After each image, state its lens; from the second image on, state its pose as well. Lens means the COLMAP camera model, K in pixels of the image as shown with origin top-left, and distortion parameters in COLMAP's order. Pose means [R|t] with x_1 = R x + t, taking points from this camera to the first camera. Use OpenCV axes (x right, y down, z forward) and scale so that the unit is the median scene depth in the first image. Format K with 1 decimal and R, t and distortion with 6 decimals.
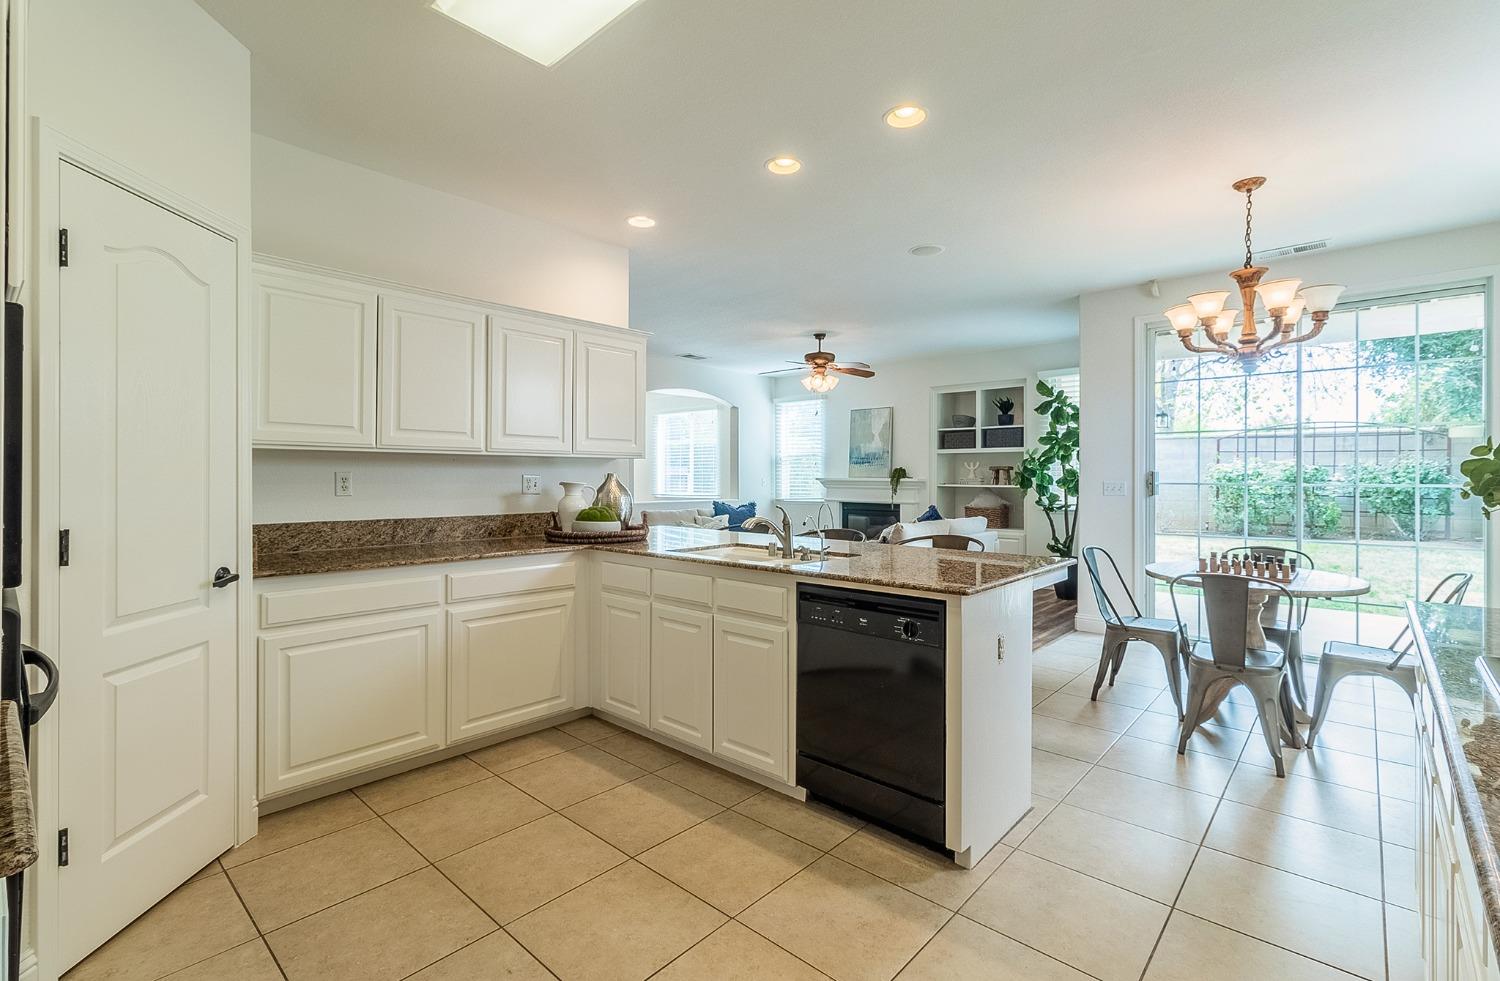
lens RADIAL K [[676.5, 0, 751.1], [0, 676.5, 477.0], [0, 0, 1]] dist [0.006354, -0.000444]
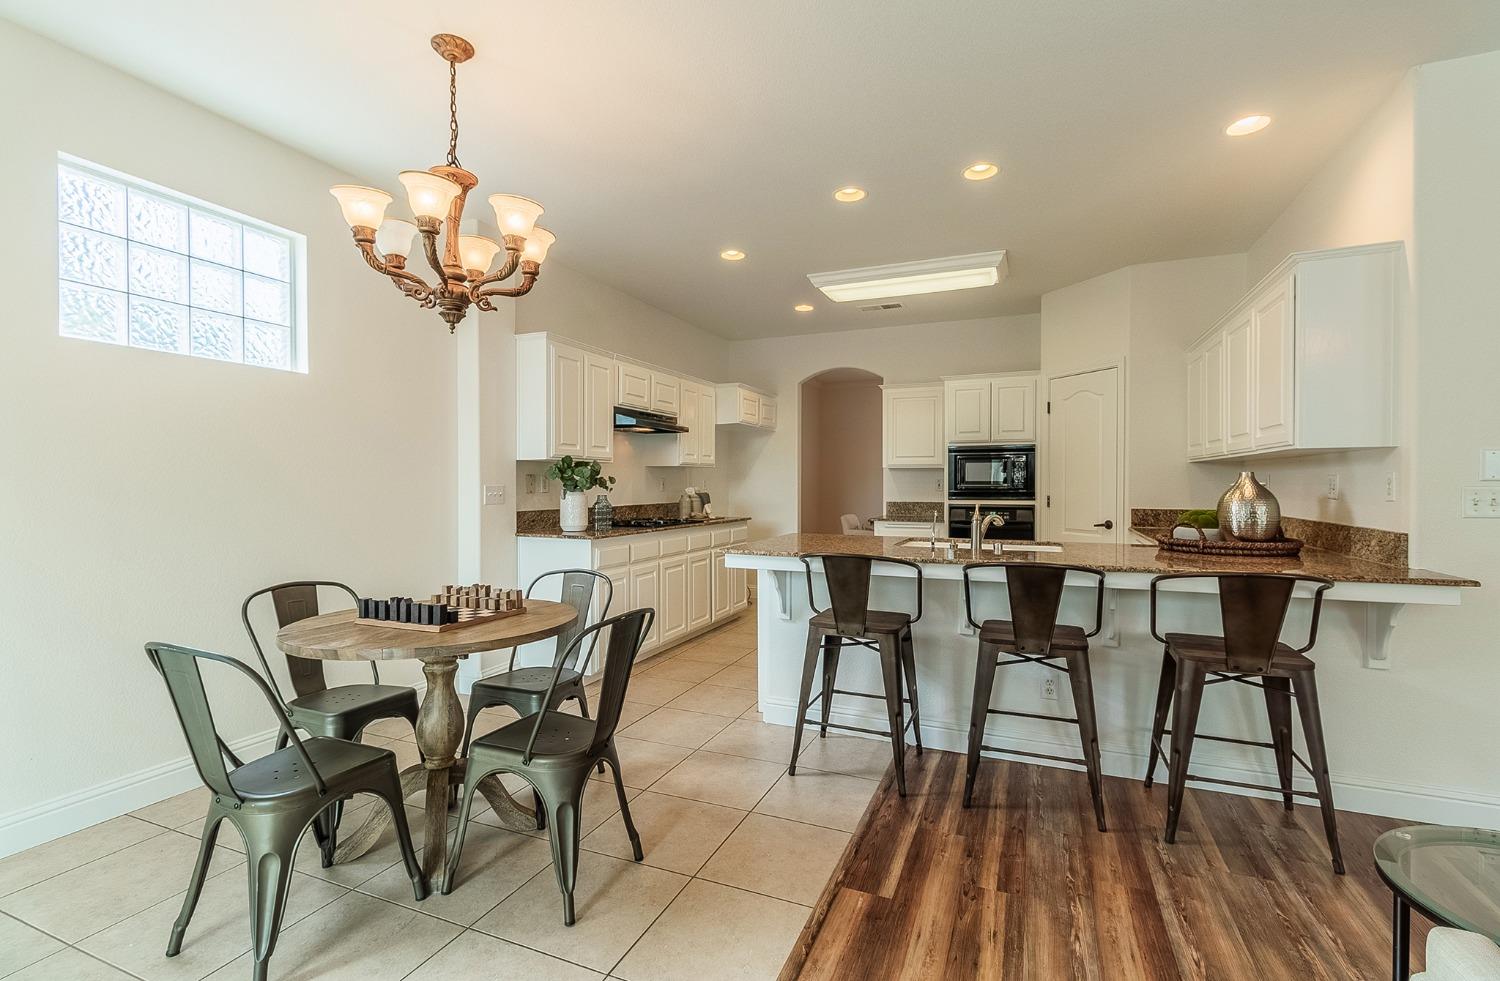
lens RADIAL K [[676.5, 0, 748.3], [0, 676.5, 490.6], [0, 0, 1]] dist [0.006354, -0.000444]
pose [[-0.945389, 0.001998, -0.325939, 0.330143], [-0.002278, 0.999916, 0.012737, 0.003523], [0.325937, 0.012784, -0.945305, 0.855895]]
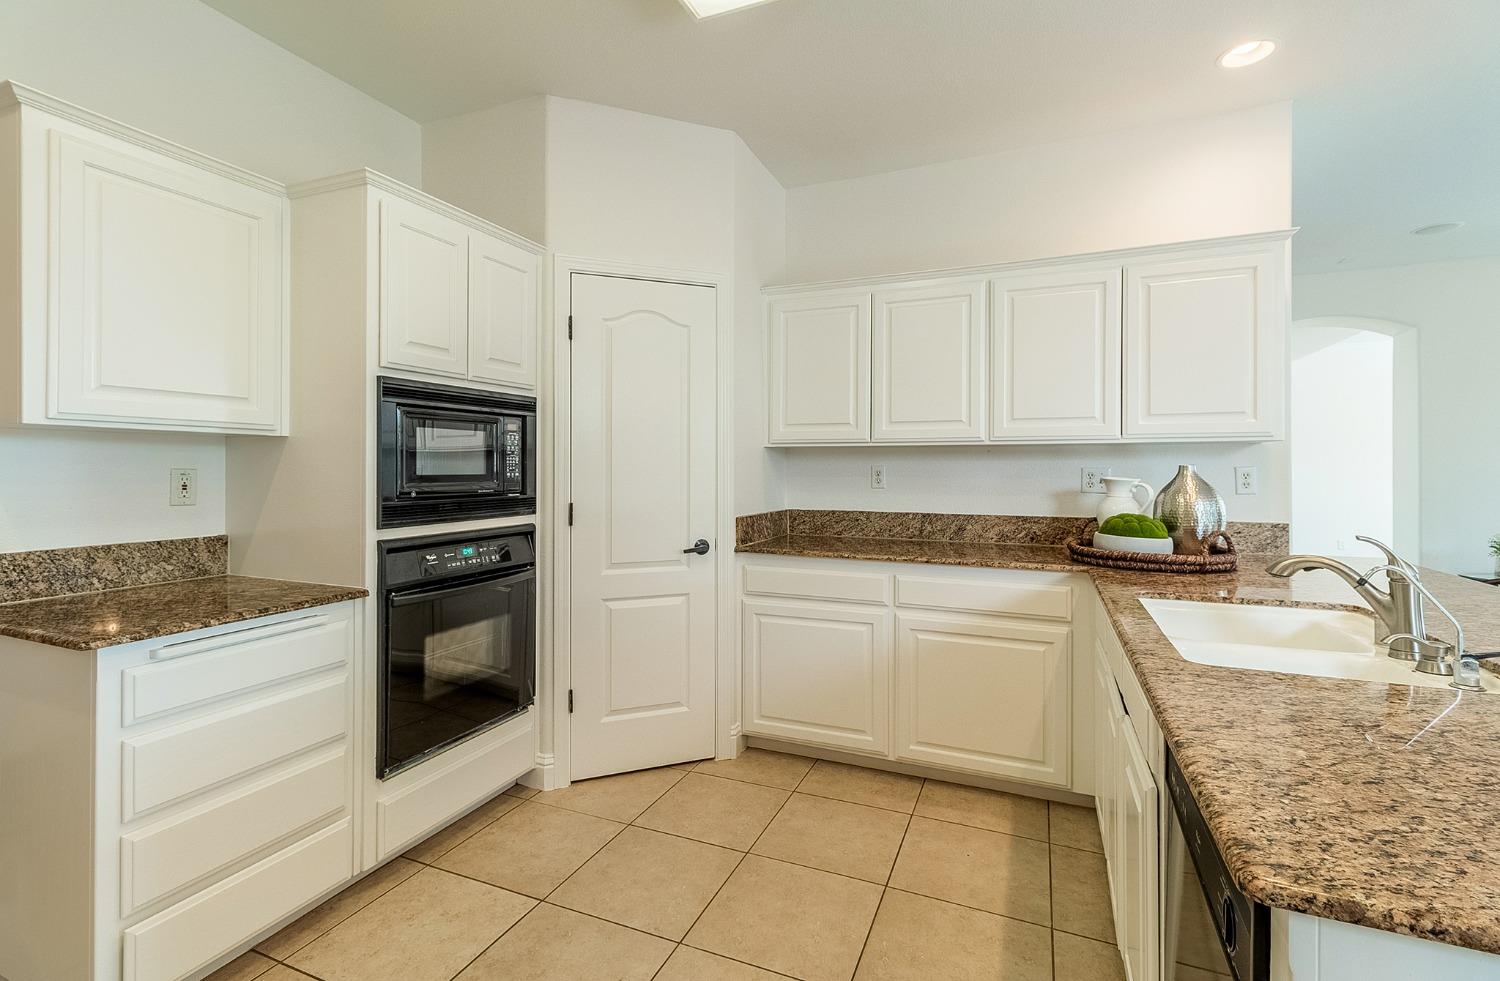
lens RADIAL K [[676.5, 0, 747.7], [0, 676.5, 466.6], [0, 0, 1]] dist [0.006354, -0.000444]
pose [[0.320940, -0.003897, -0.947092, 0.154222], [-0.000012, 0.999992, -0.004119, -0.000719], [0.947100, 0.001333, 0.320937, 0.211875]]
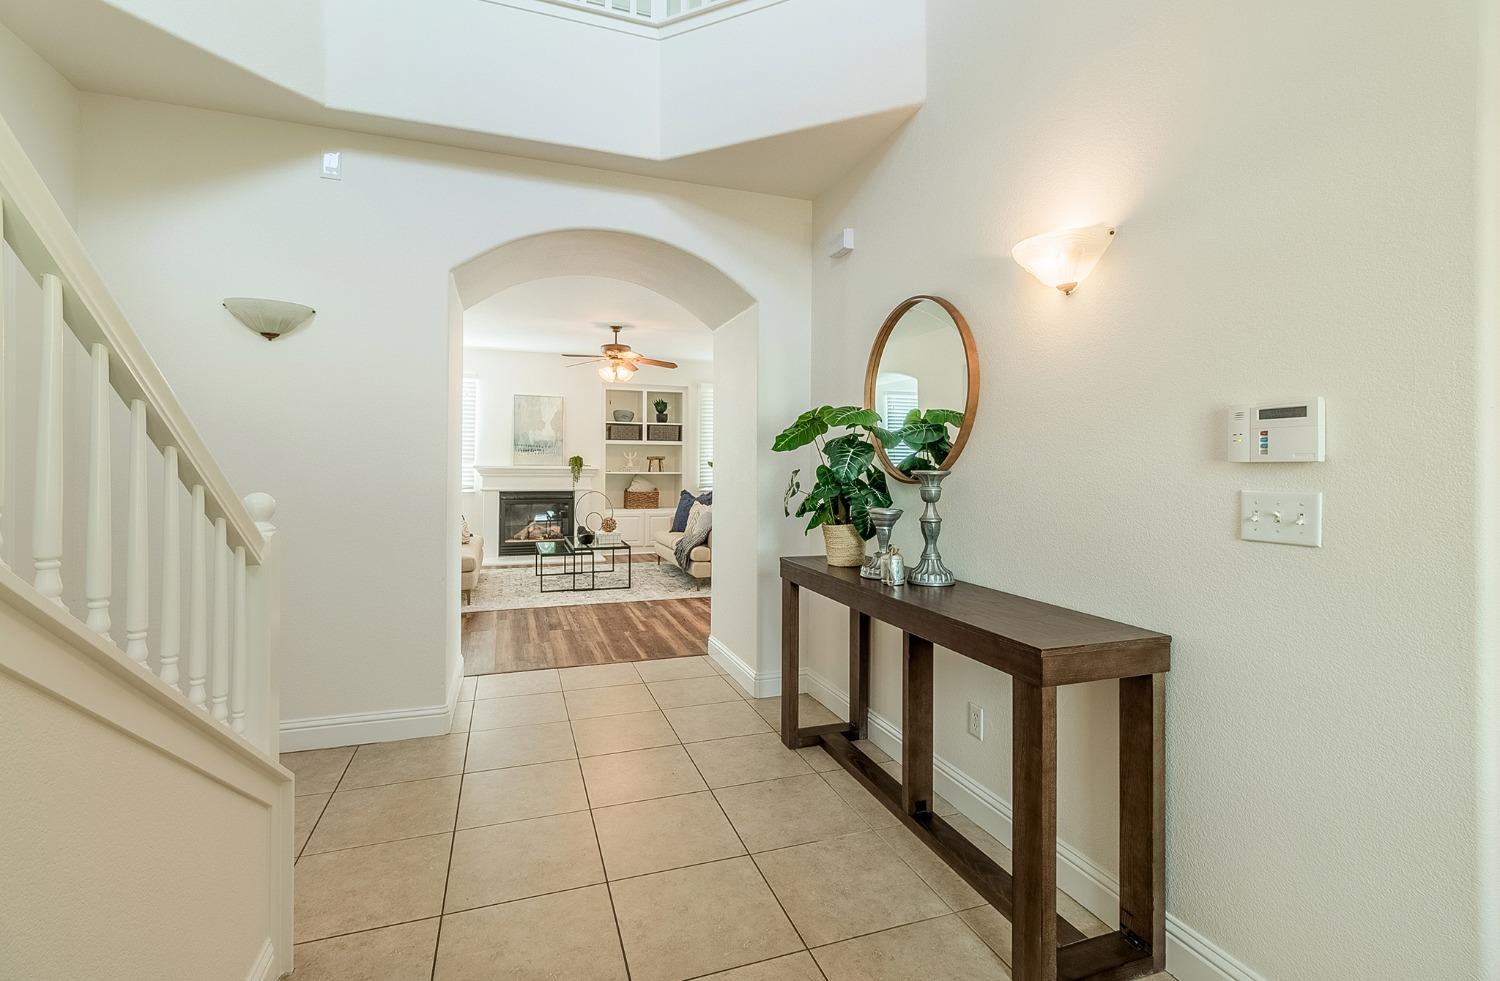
lens RADIAL K [[676.5, 0, 747.1], [0, 676.5, 464.8], [0, 0, 1]] dist [0.006354, -0.000444]
pose [[0.476129, 0.002622, 0.879371, -0.708698], [-0.006020, 0.999982, 0.000278, -0.002934], [-0.879355, -0.005426, 0.476136, 0.339918]]
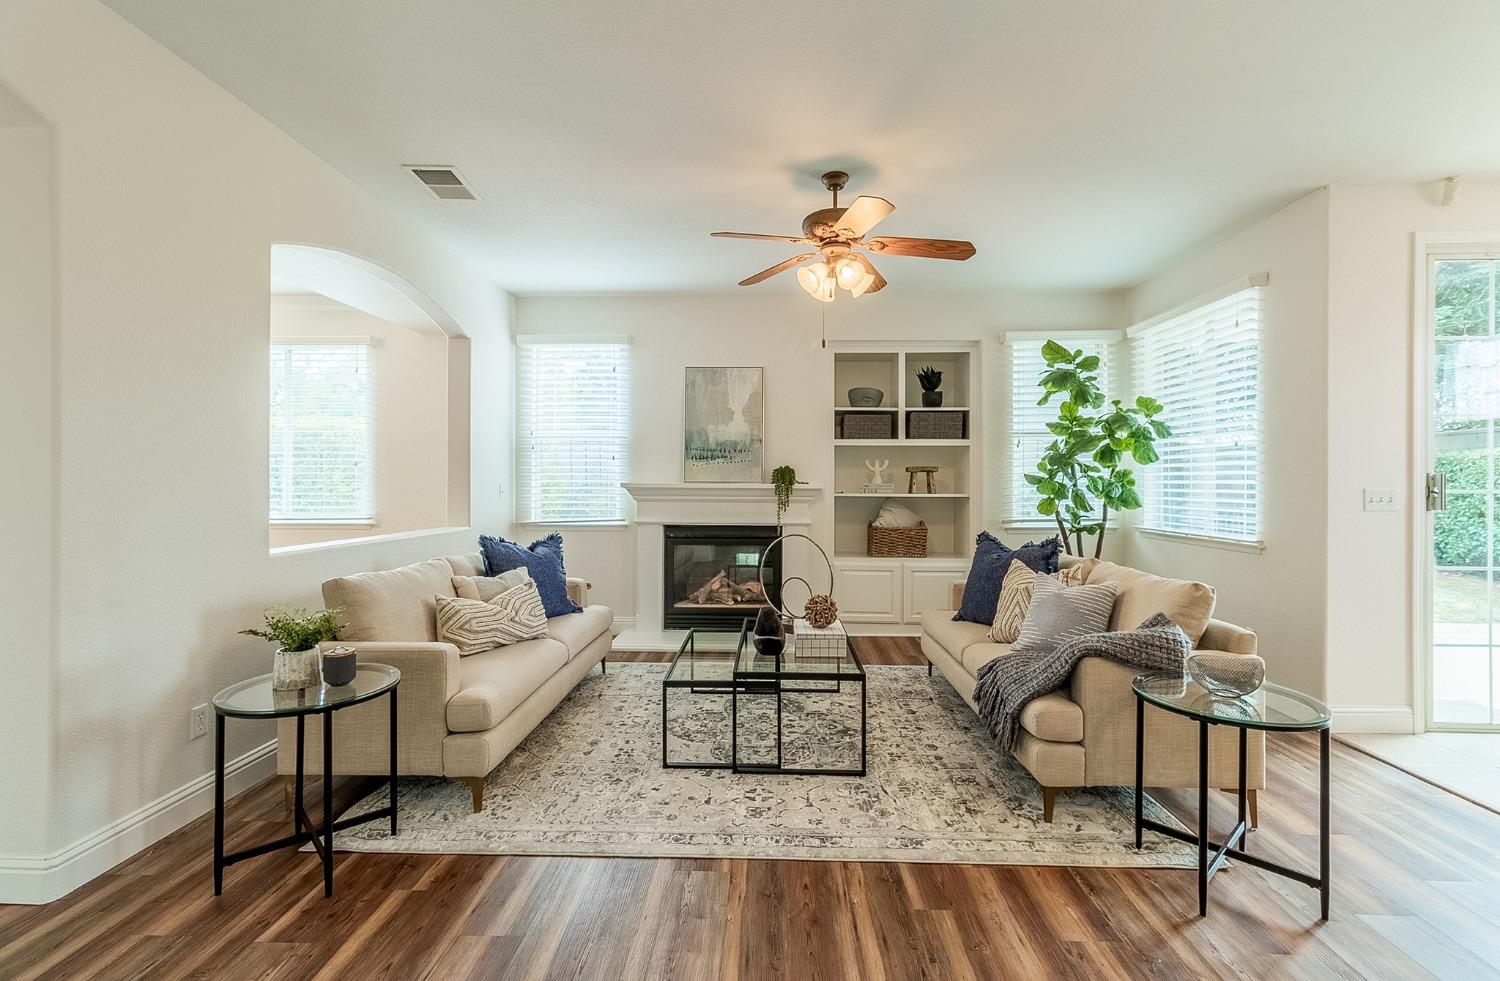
lens RADIAL K [[676.5, 0, 751.3], [0, 676.5, 483.0], [0, 0, 1]] dist [0.006354, -0.000444]
pose [[0.764572, 0.001764, 0.644536, -0.245879], [-0.001712, 0.999998, -0.000705, 0.002005], [-0.644536, -0.000564, 0.764574, 0.684284]]
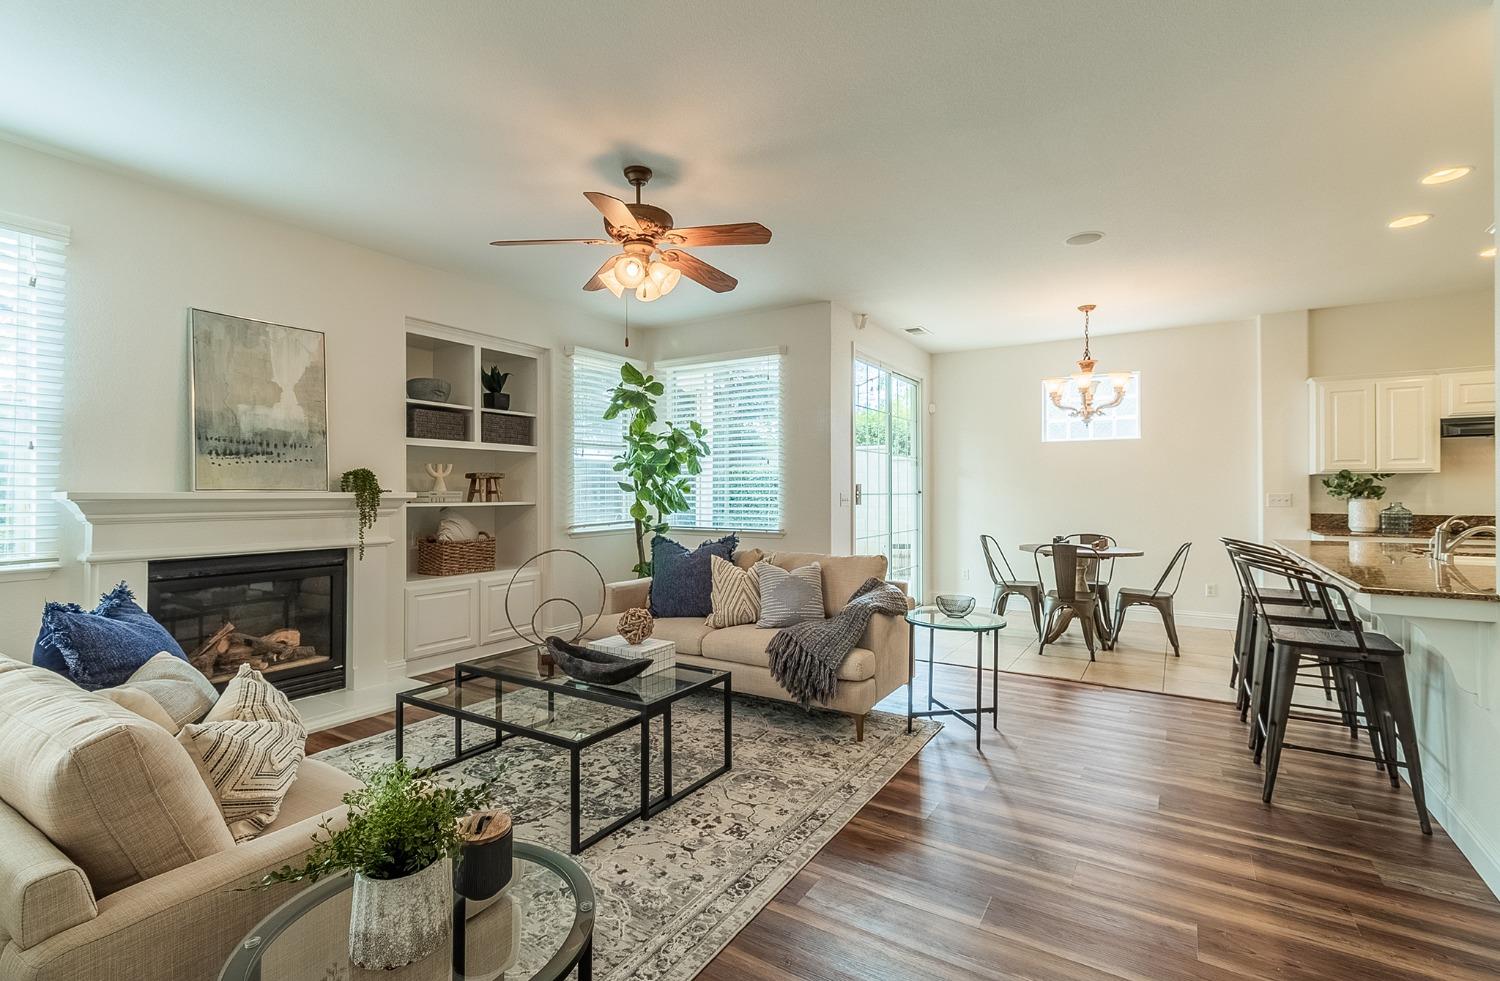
lens RADIAL K [[676.5, 0, 749.2], [0, 676.5, 488.8], [0, 0, 1]] dist [0.006354, -0.000444]
pose [[-0.167969, 0.002613, 0.985789, -0.355640], [0.002637, 0.999994, -0.002201, 0.001569], [-0.985789, 0.002230, -0.167975, 1.010491]]
